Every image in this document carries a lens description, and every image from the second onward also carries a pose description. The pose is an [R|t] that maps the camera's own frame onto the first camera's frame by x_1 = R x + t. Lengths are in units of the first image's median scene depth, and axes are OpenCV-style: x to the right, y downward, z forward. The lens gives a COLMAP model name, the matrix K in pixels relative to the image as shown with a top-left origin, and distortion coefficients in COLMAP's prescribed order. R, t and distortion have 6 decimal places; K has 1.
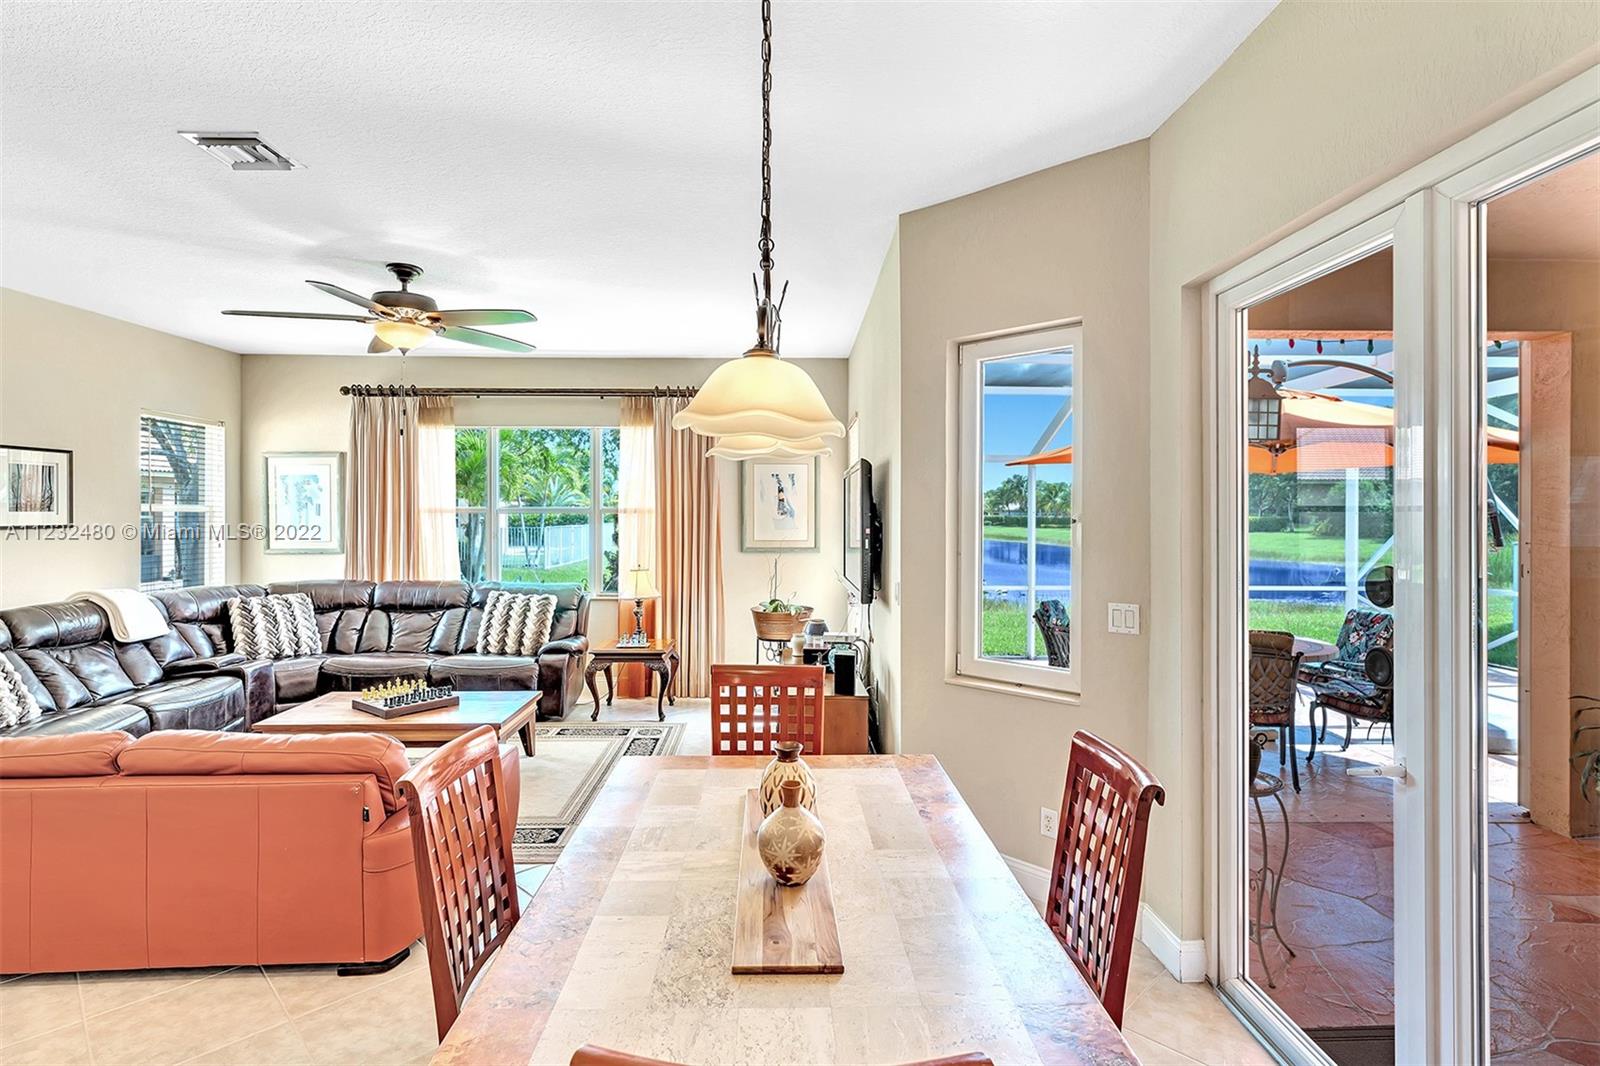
lens RADIAL K [[784.4, 0, 793.1], [0, 784.4, 514.9], [0, 0, 1]] dist [-0.005284, 0.001307]
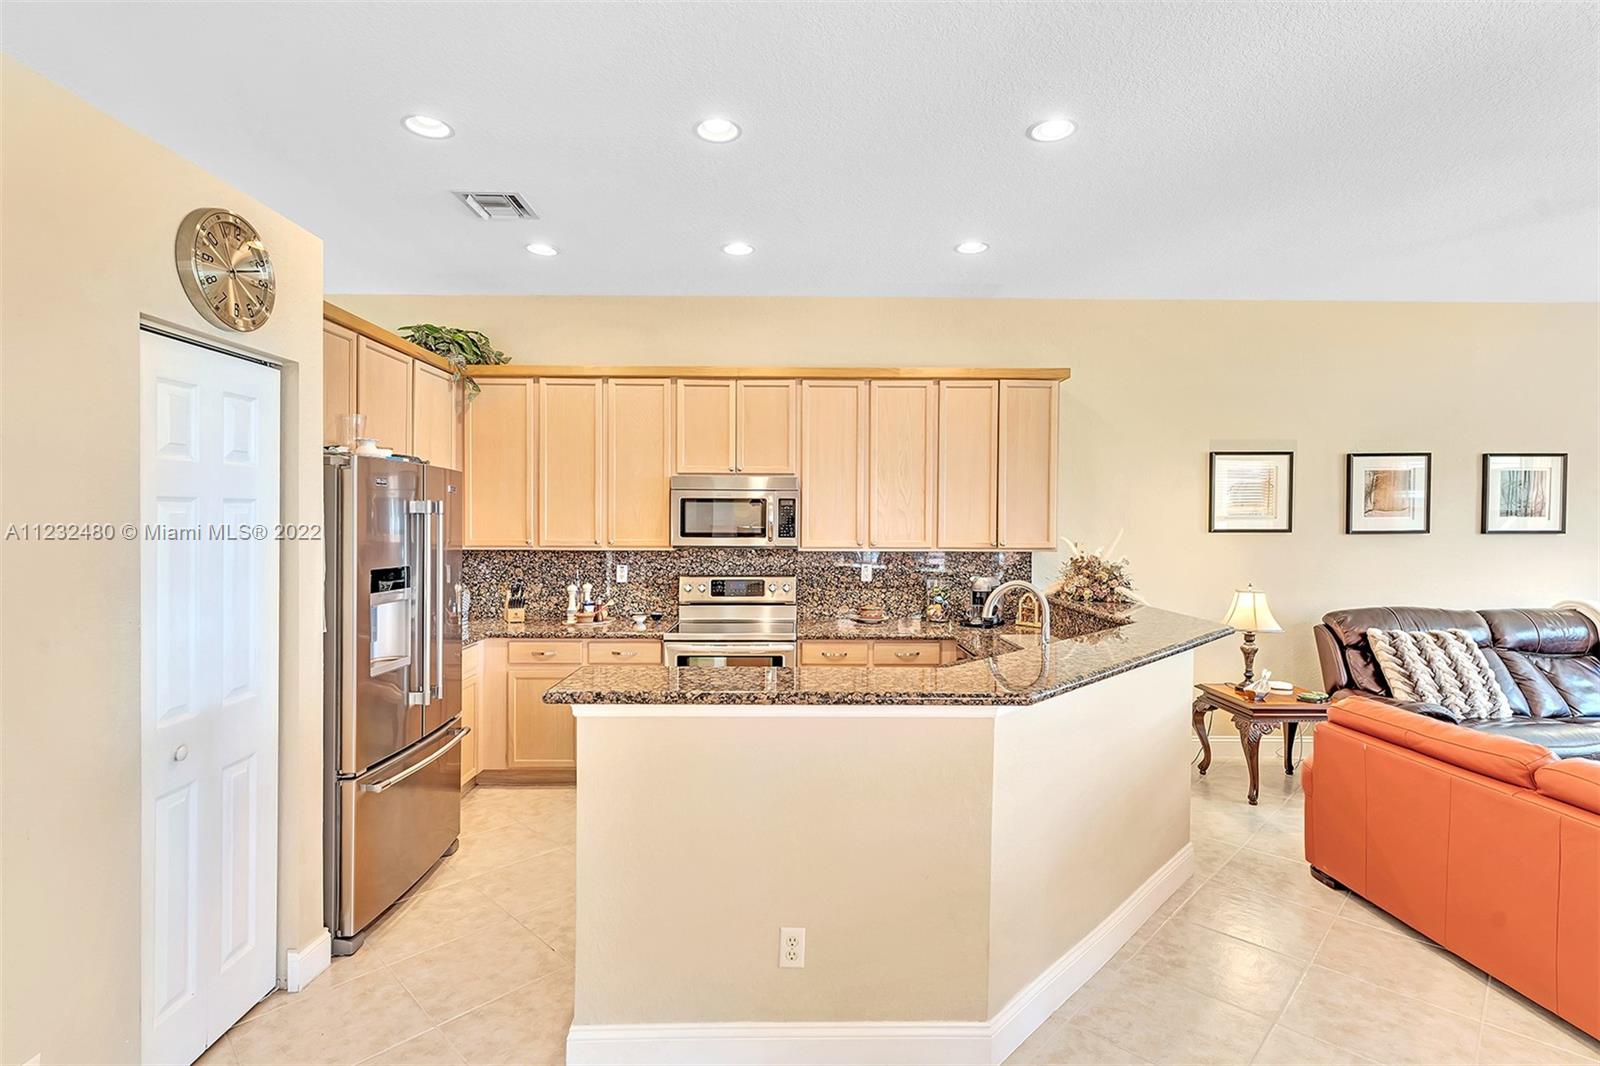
lens RADIAL K [[780.0, 0, 797.1], [0, 780.0, 533.9], [0, 0, 1]] dist [0.001661, -0.000335]
pose [[0.002217, 0.019641, -0.999805, 0.033679], [-0.005087, 0.999794, 0.019630, 0.002292], [0.999985, 0.005042, 0.002316, 0.044818]]
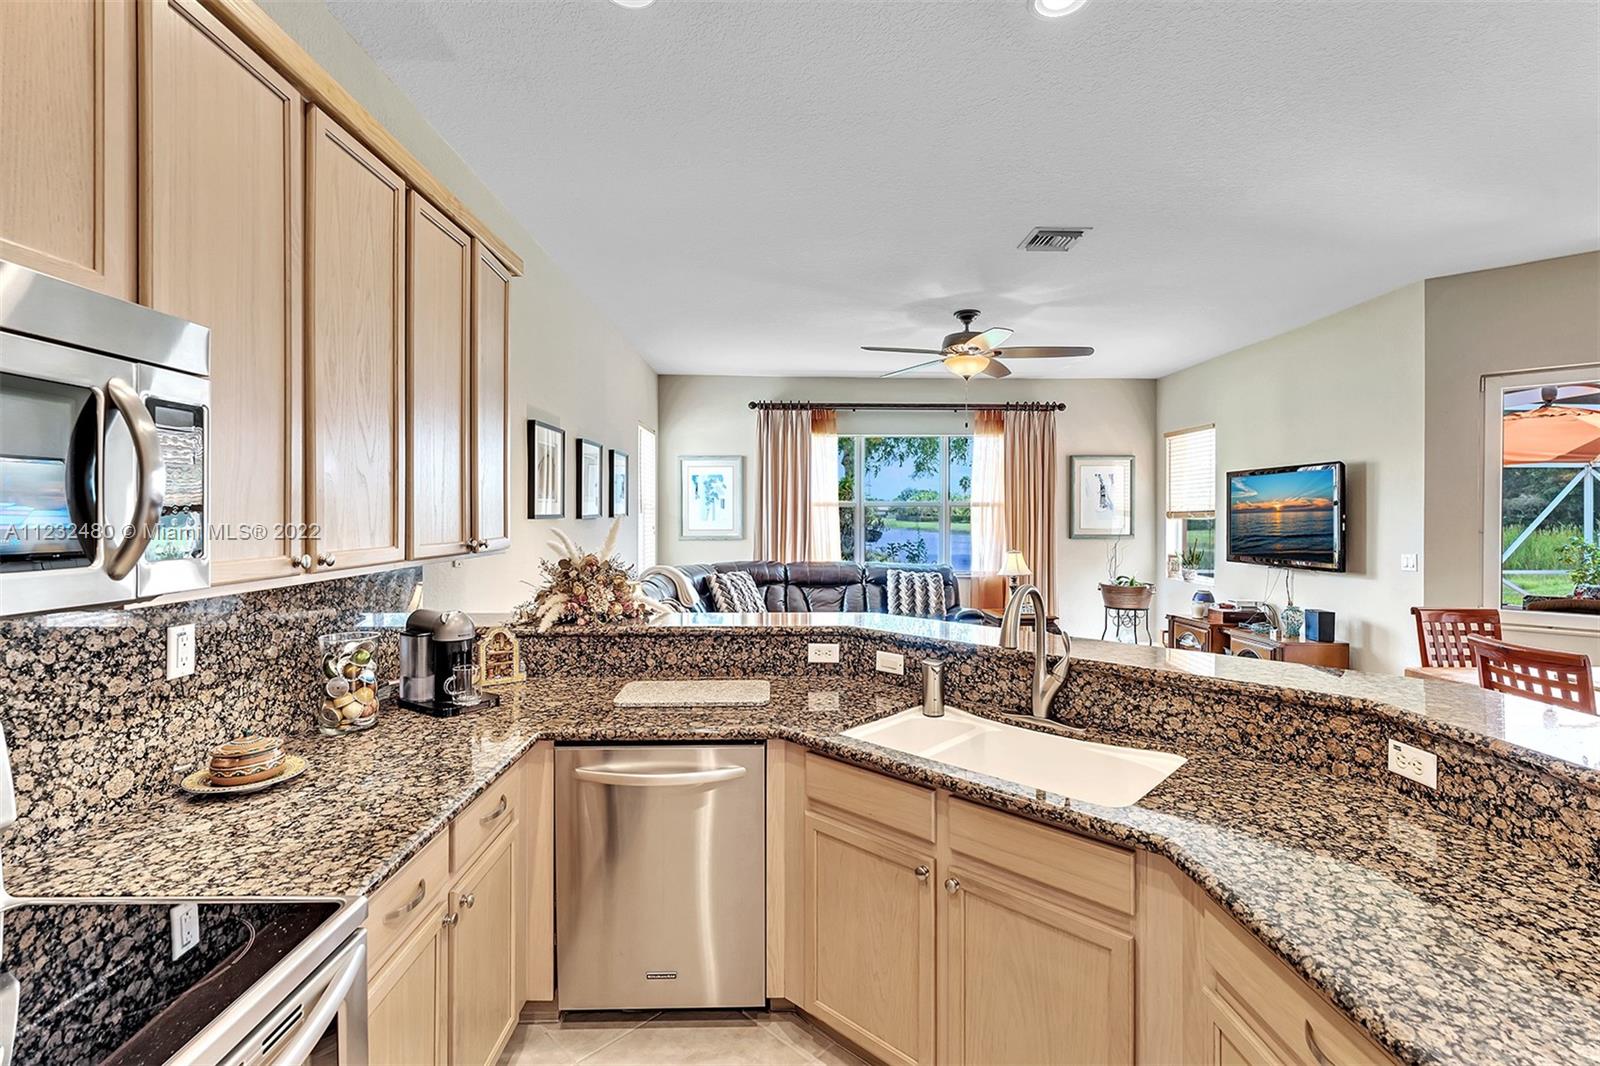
lens RADIAL K [[725.9, 0, 791.5], [0, 725.9, 521.1], [0, 0, 1]] dist [0.002299, -0.000066]
pose [[0.999992, -0.000497, 0.003858, -0.577232], [0.000457, 0.999946, 0.010337, 0.010192], [-0.003863, -0.010335, 0.999939, -0.141000]]
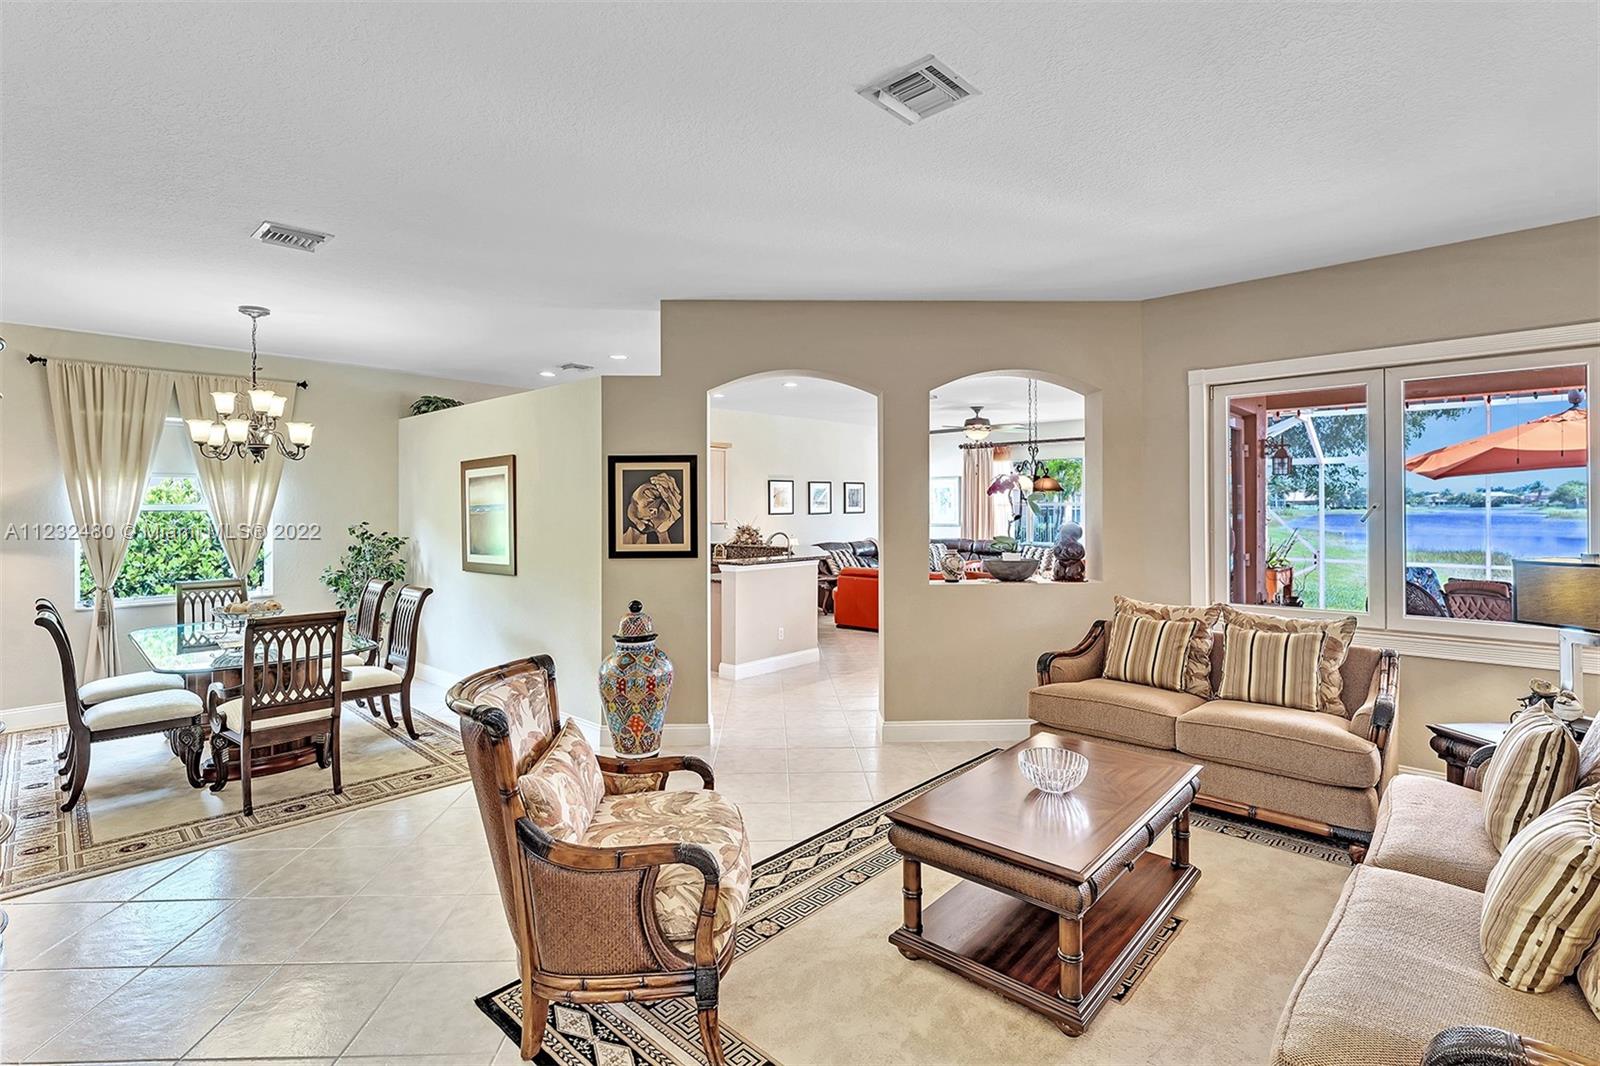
lens RADIAL K [[754.0, 0, 794.2], [0, 754.0, 508.2], [0, 0, 1]] dist [0.001017, -0.000907]
pose [[0.722439, -0.004447, -0.691421, 0.535368], [0.007266, 0.999973, 0.001161, -0.003363], [0.691397, -0.005862, 0.722451, -0.817063]]
